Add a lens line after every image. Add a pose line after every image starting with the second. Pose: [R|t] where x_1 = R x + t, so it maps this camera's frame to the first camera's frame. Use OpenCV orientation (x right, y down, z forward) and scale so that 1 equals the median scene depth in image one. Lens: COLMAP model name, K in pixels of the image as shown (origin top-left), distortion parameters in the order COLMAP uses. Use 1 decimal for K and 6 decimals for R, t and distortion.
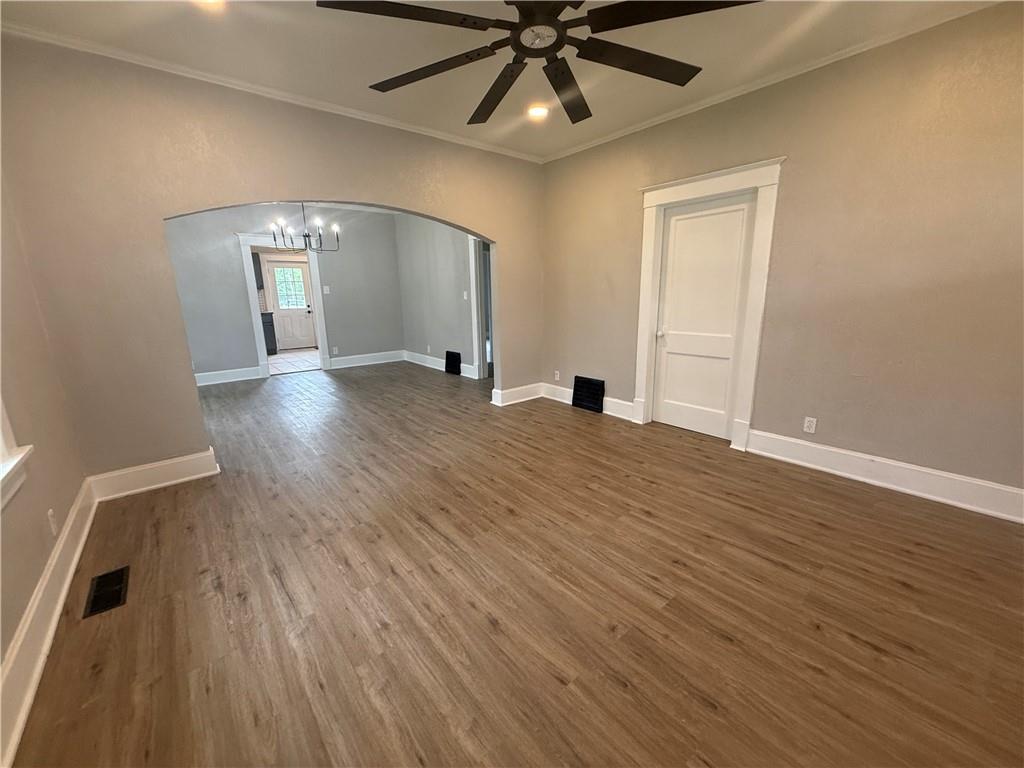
lens RADIAL K [[409.3, 0, 507.2], [0, 409.3, 380.2], [0, 0, 1]] dist [0.007837, -0.001308]
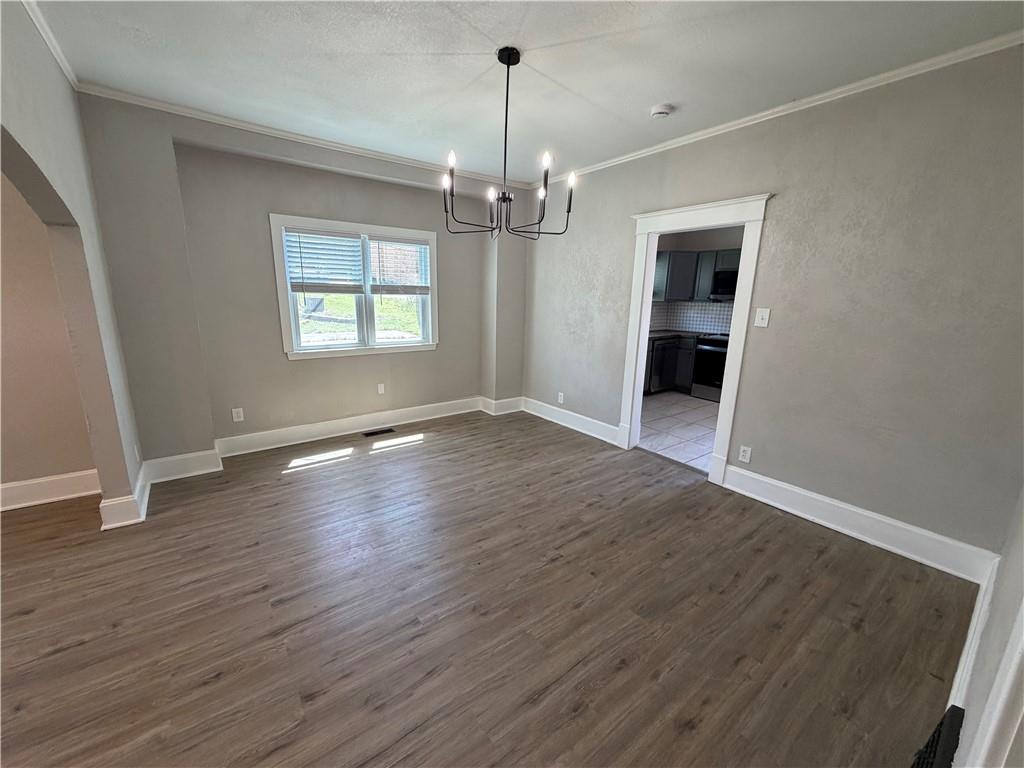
lens RADIAL K [[408.0, 0, 508.8], [0, 408.0, 382.6], [0, 0, 1]] dist [0.000823, -0.000471]
pose [[-0.039864, 0.233288, -0.971590, -0.003866], [-0.235439, 0.942792, 0.236033, -0.376791], [0.971071, 0.238159, 0.017342, 1.465328]]
